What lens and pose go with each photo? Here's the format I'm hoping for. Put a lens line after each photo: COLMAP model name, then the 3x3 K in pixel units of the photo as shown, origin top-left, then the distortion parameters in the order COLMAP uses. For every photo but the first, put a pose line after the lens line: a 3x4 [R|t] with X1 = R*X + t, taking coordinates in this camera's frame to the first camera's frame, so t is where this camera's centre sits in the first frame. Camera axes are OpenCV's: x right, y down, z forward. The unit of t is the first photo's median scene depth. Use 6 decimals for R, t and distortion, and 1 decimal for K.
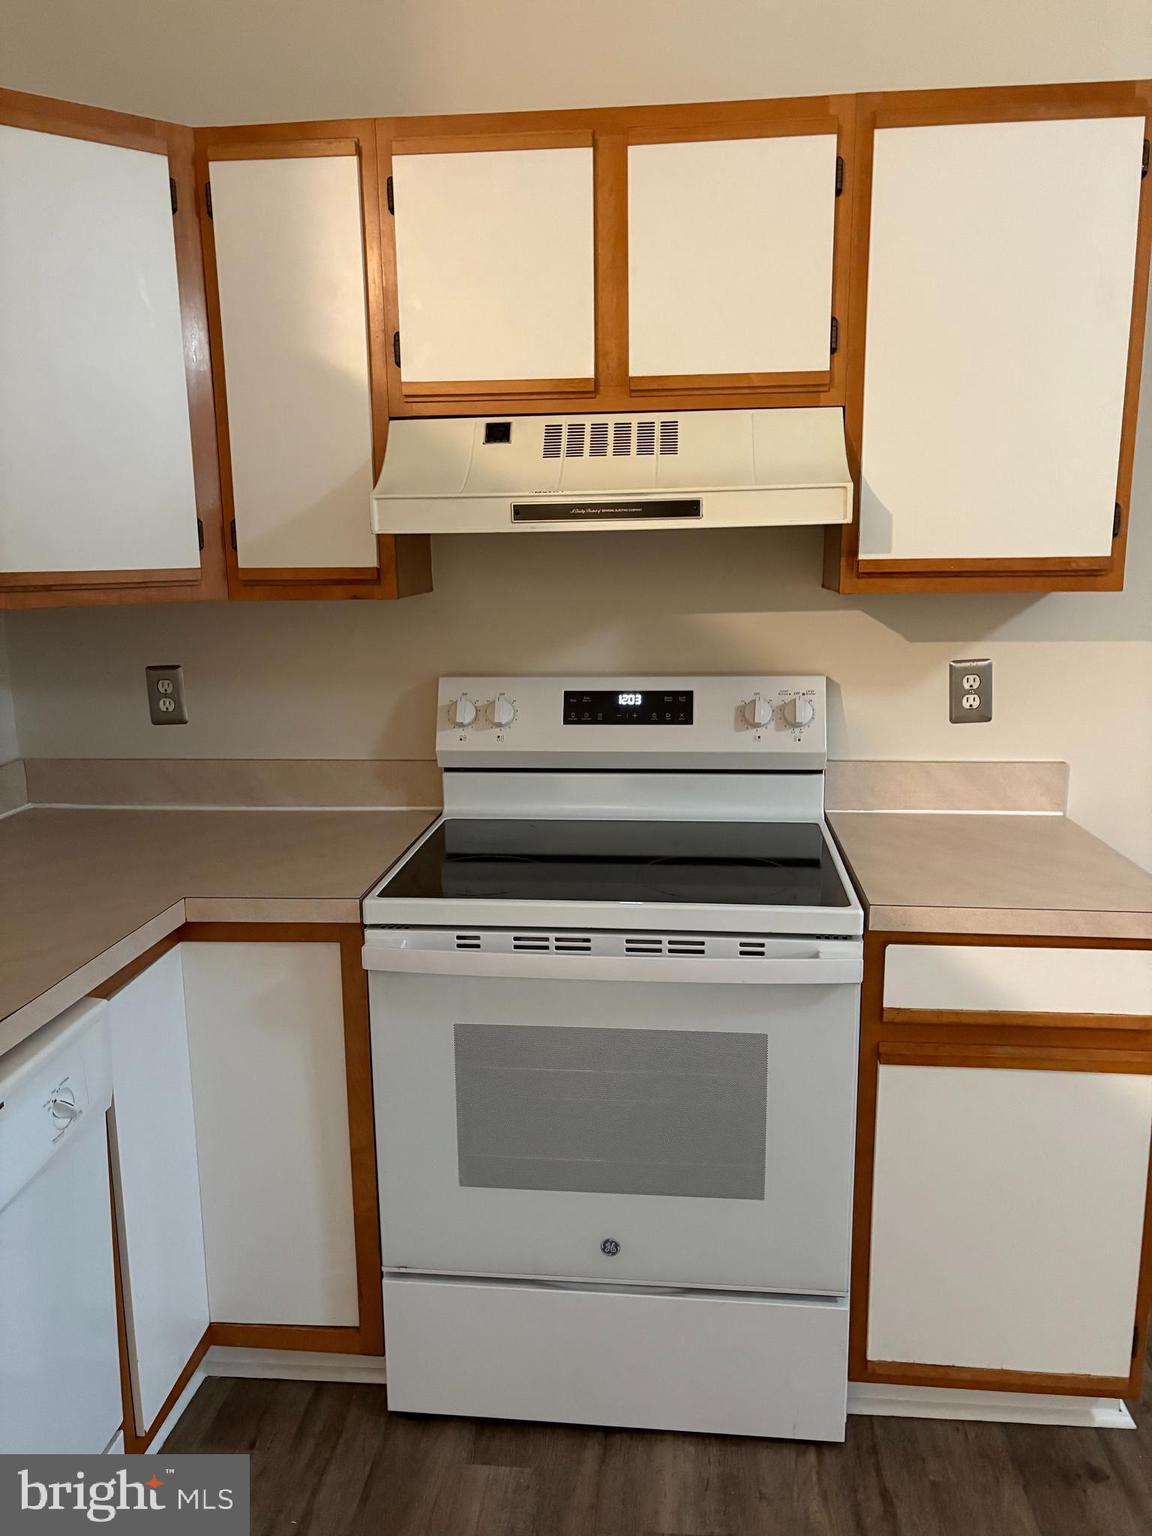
lens RADIAL K [[1164.5, 0, 576.2], [0, 1164.5, 774.7], [0, 0, 1]] dist [0.055756, -0.053737]
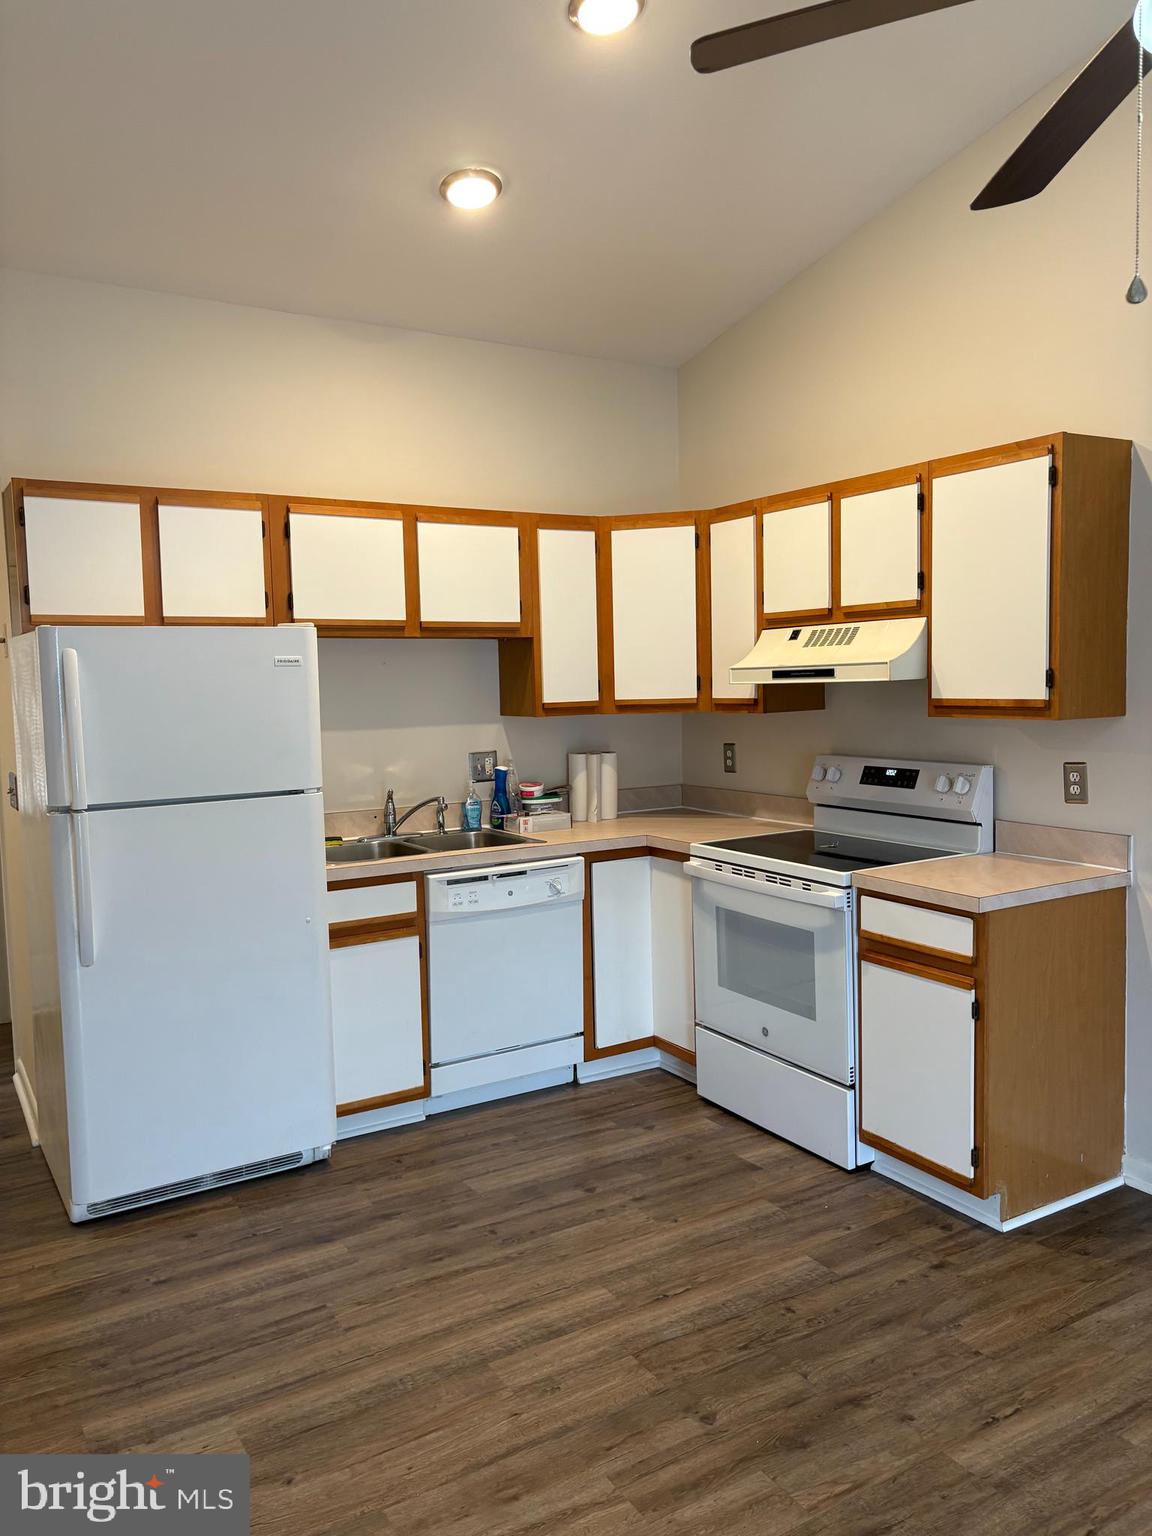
lens RADIAL K [[1164.5, 0, 572.5], [0, 1164.5, 769.5], [0, 0, 1]] dist [0.055756, -0.053737]
pose [[0.589570, 0.063621, -0.805208, 1.412953], [-0.138915, 0.990026, -0.023489, 0.046583], [0.795682, 0.125703, 0.592527, -0.514942]]
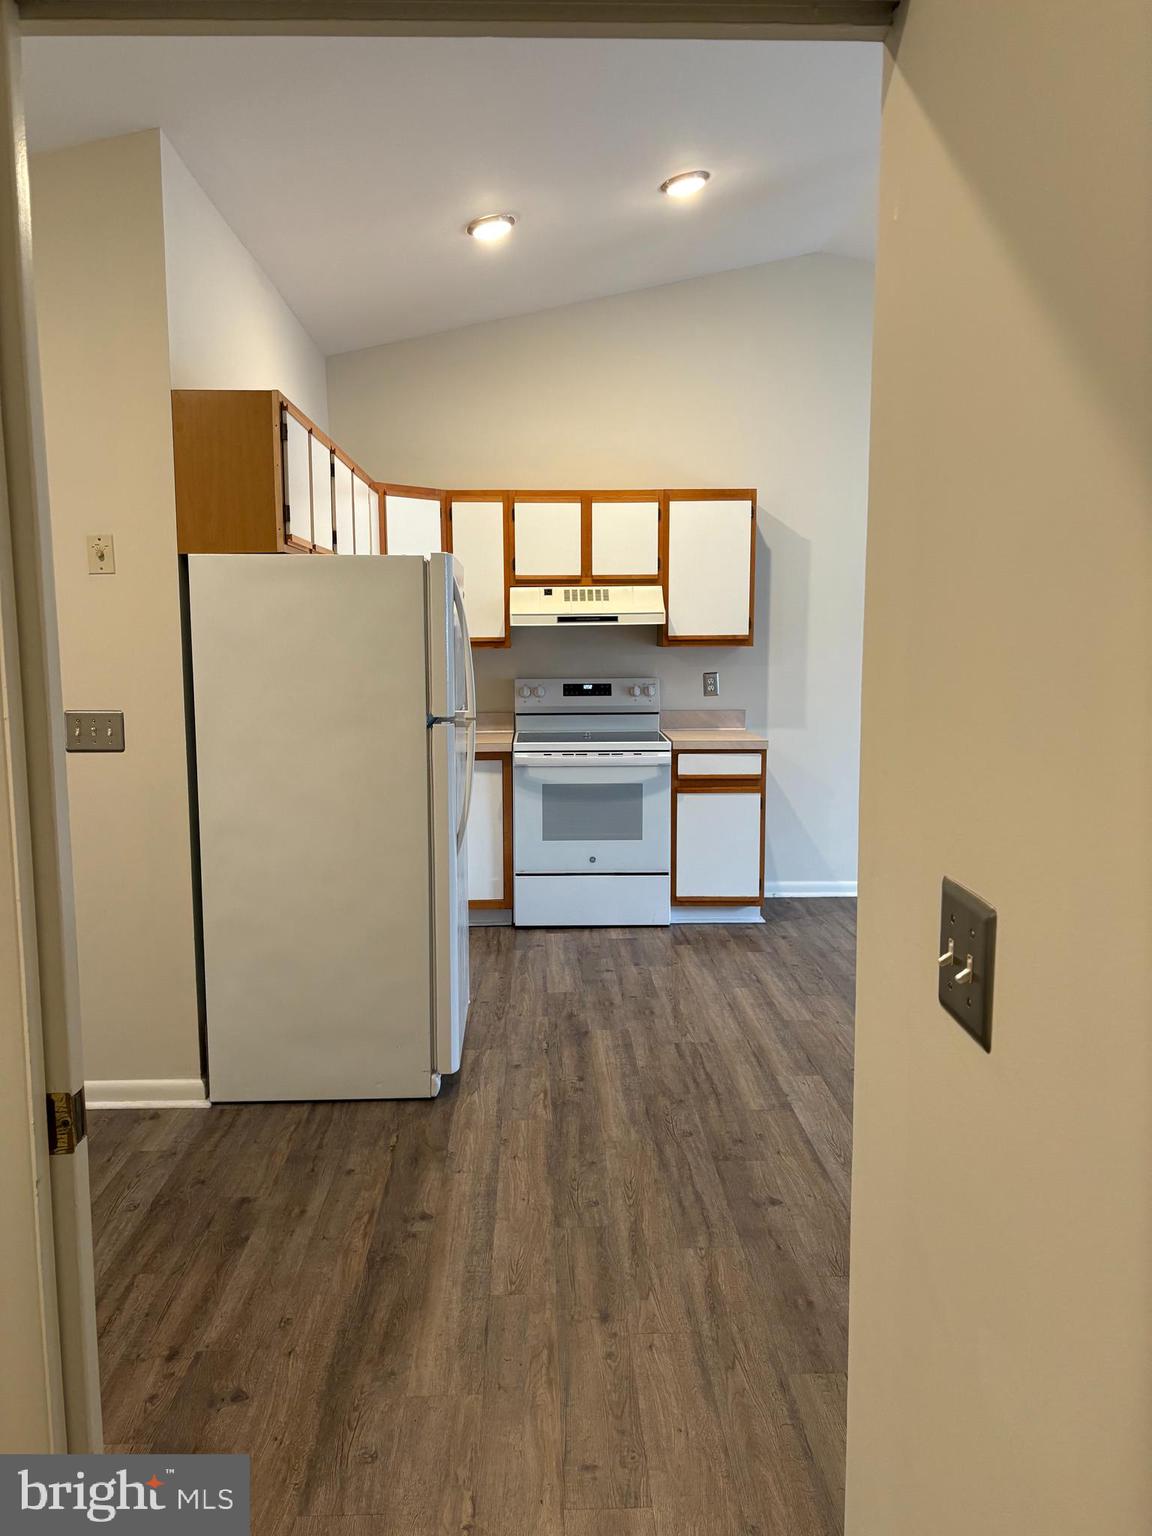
lens RADIAL K [[1164.5, 0, 574.7], [0, 1164.5, 771.6], [0, 0, 1]] dist [0.055756, -0.053737]
pose [[0.991050, -0.006953, 0.133310, -0.407356], [0.016649, 0.997283, -0.071759, 0.383167], [-0.132449, 0.073336, 0.988473, -1.940258]]
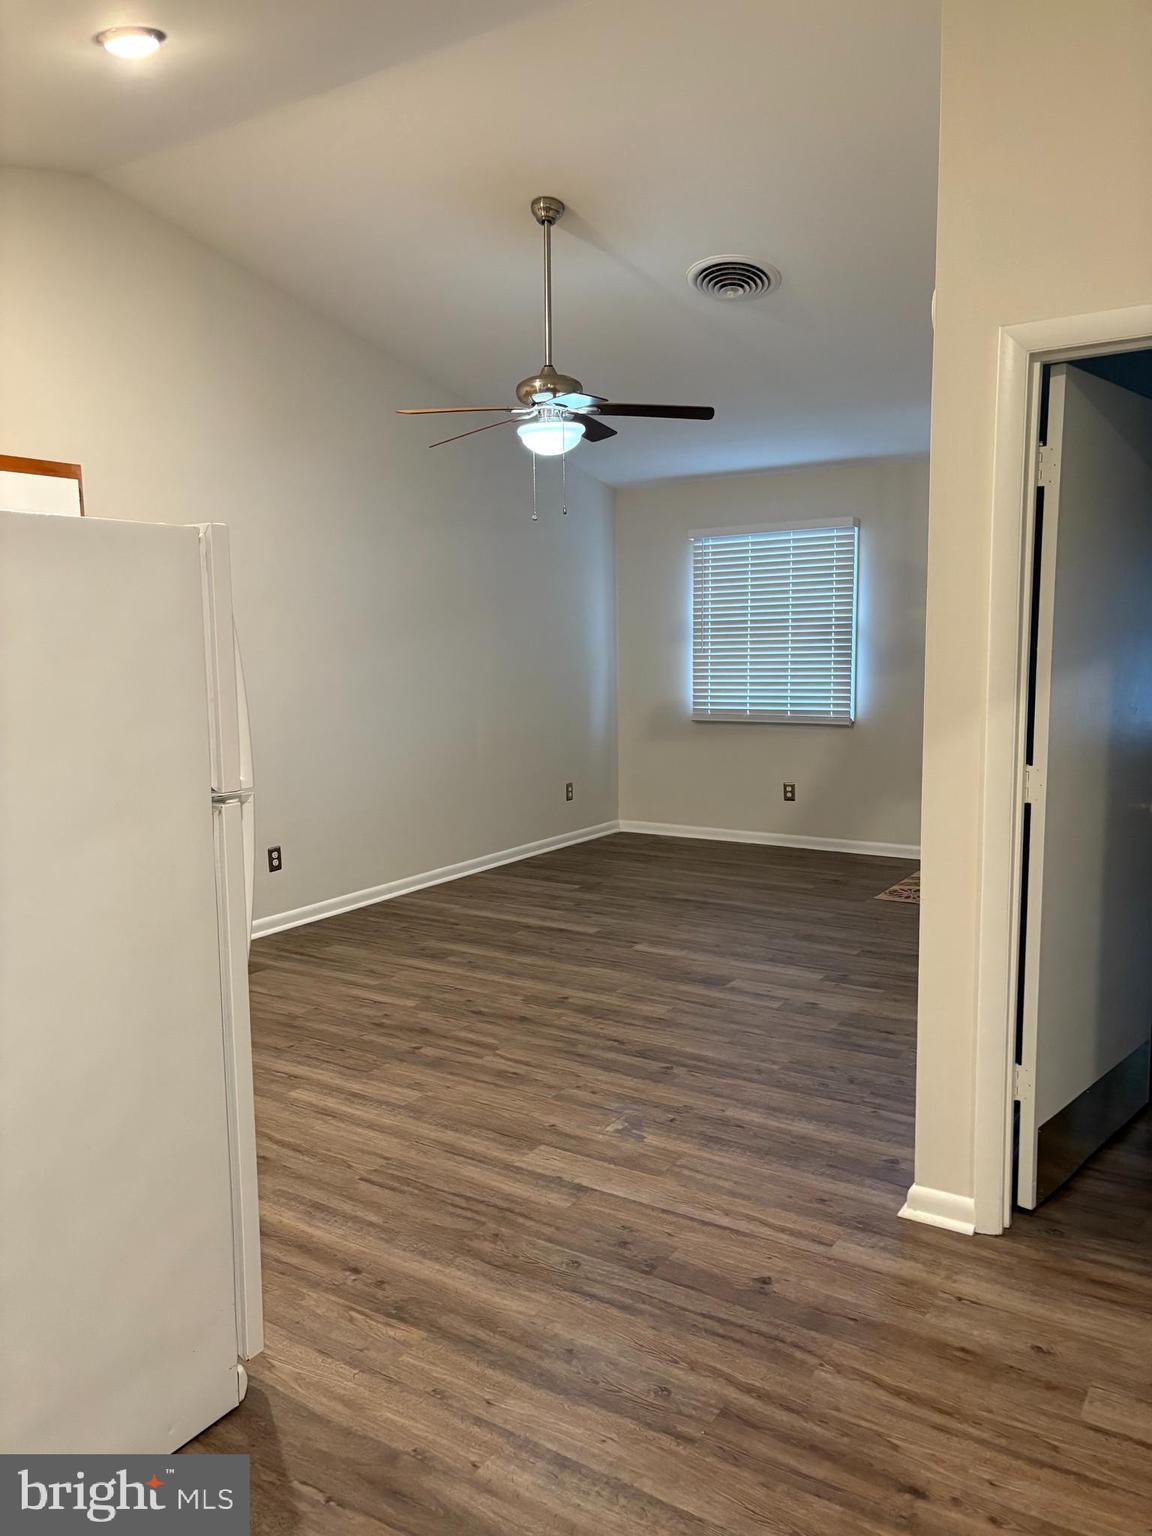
lens RADIAL K [[1164.5, 0, 566.4], [0, 1164.5, 773.5], [0, 0, 1]] dist [0.055756, -0.053737]
pose [[0.463561, -0.103546, 0.879994, -1.217504], [0.182709, 0.982975, 0.019416, 0.183560], [-0.867023, 0.151782, 0.474588, -0.933278]]
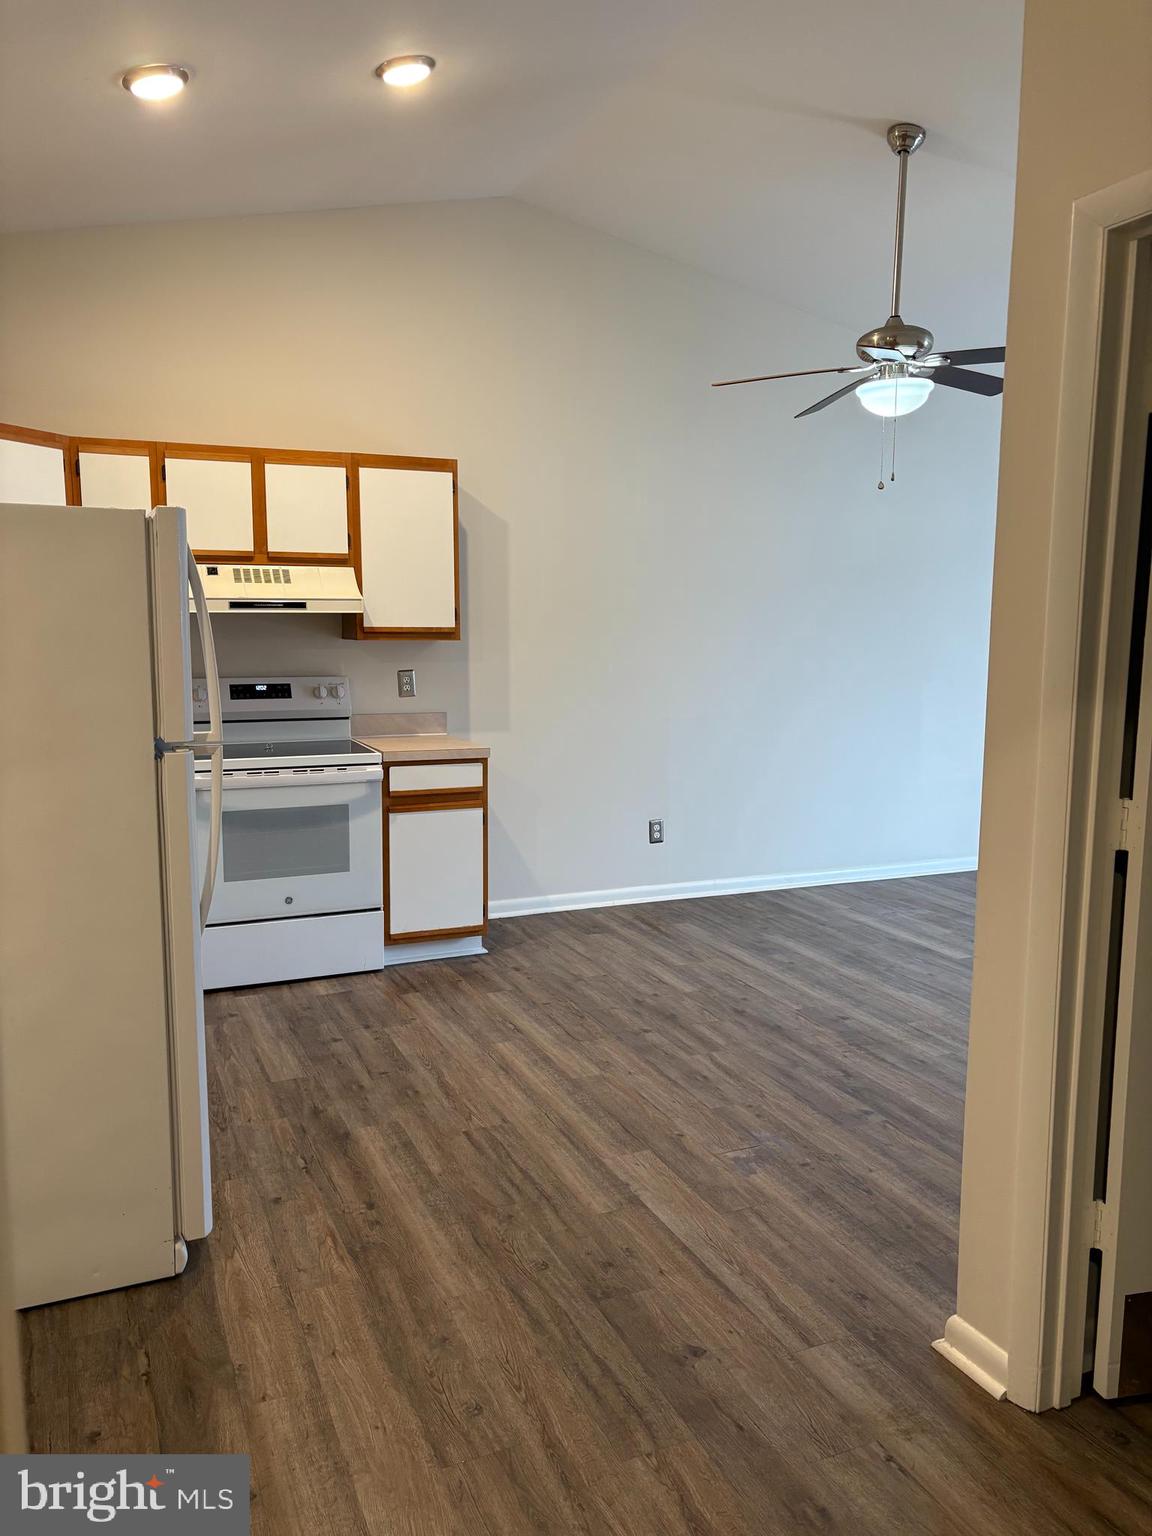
lens RADIAL K [[1164.5, 0, 572.3], [0, 1164.5, 779.1], [0, 0, 1]] dist [0.055756, -0.053737]
pose [[0.874338, -0.050615, 0.482670, -0.615981], [0.079622, 0.996031, -0.039783, 0.289486], [-0.478741, 0.073215, 0.874898, -1.442437]]
